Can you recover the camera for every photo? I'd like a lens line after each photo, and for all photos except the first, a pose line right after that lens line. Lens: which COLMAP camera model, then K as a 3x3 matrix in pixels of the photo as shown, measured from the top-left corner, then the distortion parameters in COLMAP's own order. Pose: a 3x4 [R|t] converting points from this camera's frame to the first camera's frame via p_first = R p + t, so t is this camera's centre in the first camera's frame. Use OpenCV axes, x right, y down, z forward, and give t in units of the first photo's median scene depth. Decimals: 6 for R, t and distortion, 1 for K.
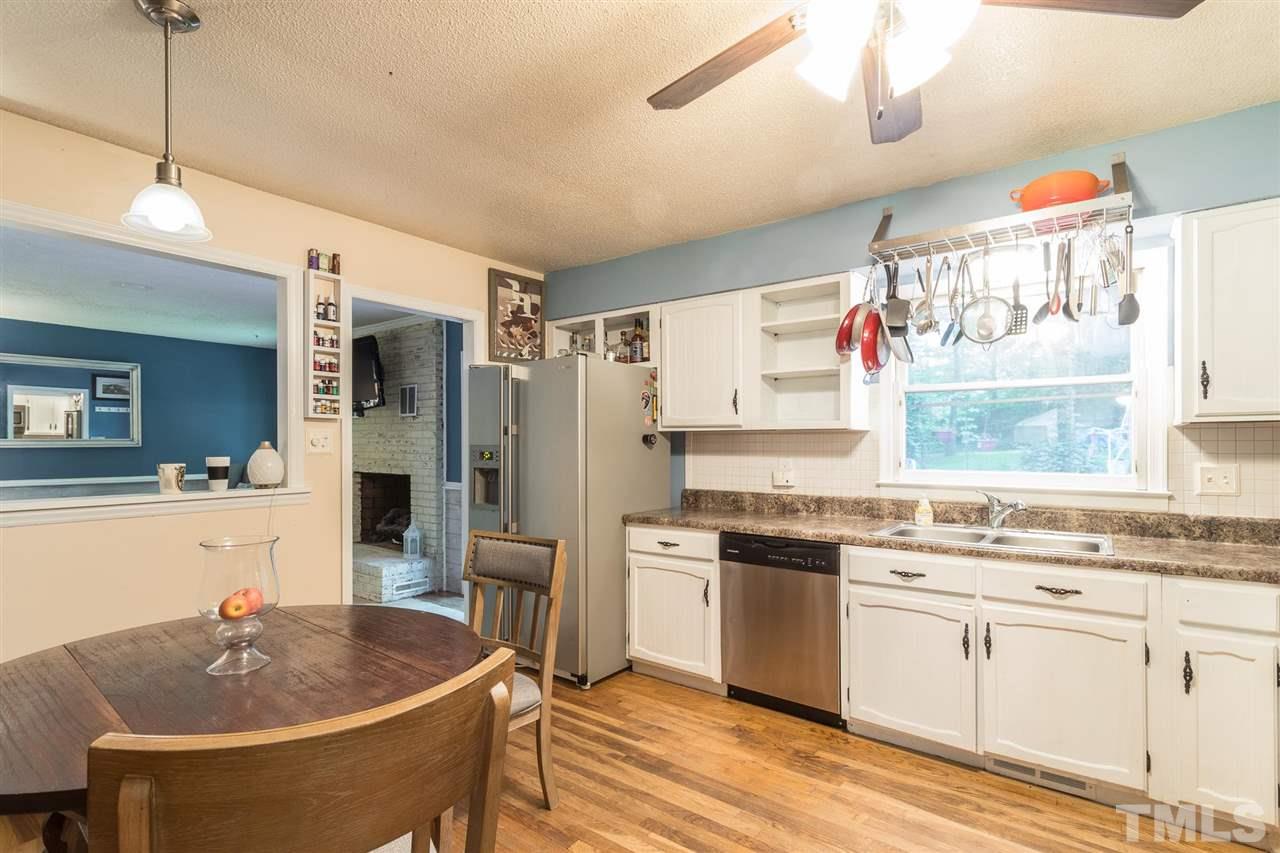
lens RADIAL K [[618.0, 0, 637.5], [0, 618.0, 446.2], [0, 0, 1]] dist [0.002327, 0.000553]
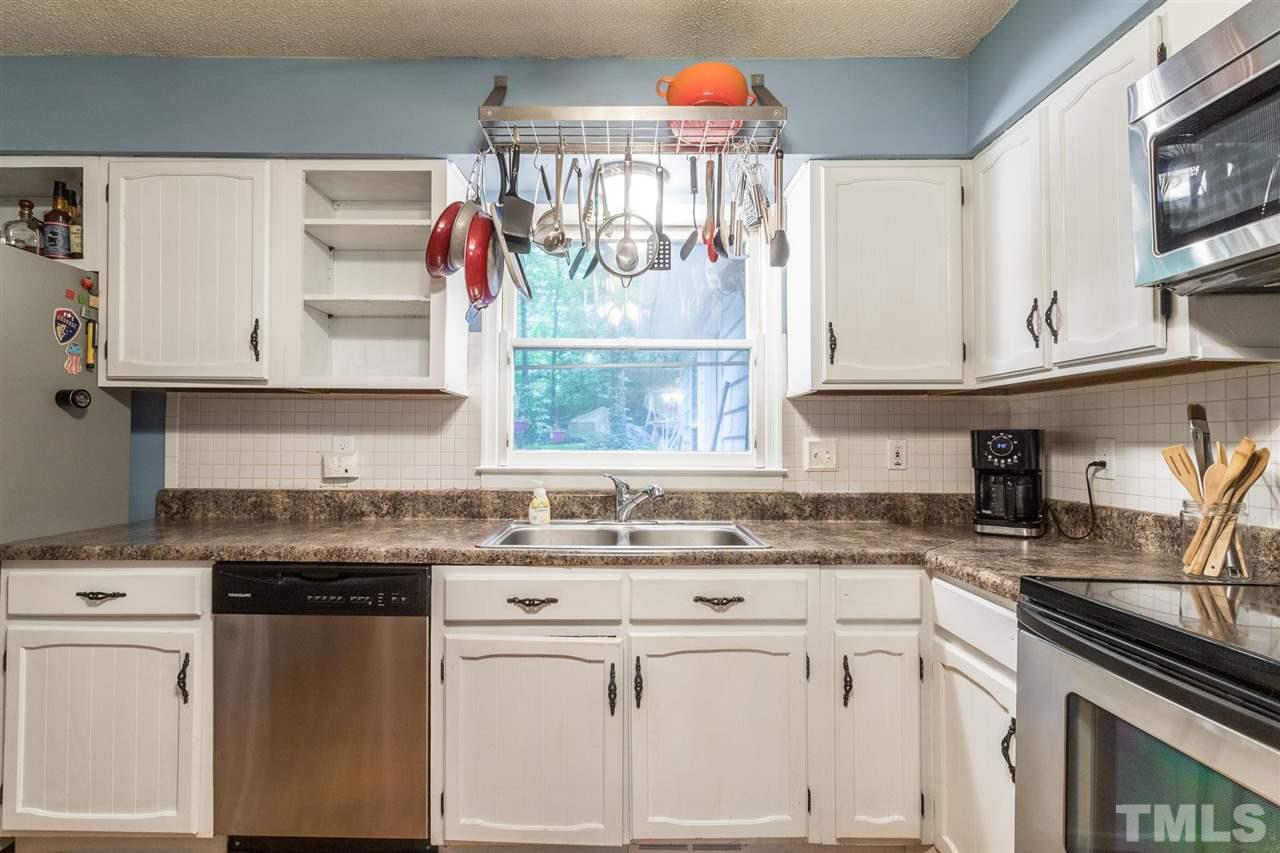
lens RADIAL K [[662.2, 0, 640.0], [0, 662.2, 426.5], [0, 0, 1]] dist [0.000348, 0.000275]
pose [[0.798390, 0.014887, 0.601957, 0.081325], [-0.004186, 0.999807, -0.019174, 0.026534], [-0.602126, 0.012788, 0.798298, 0.301489]]
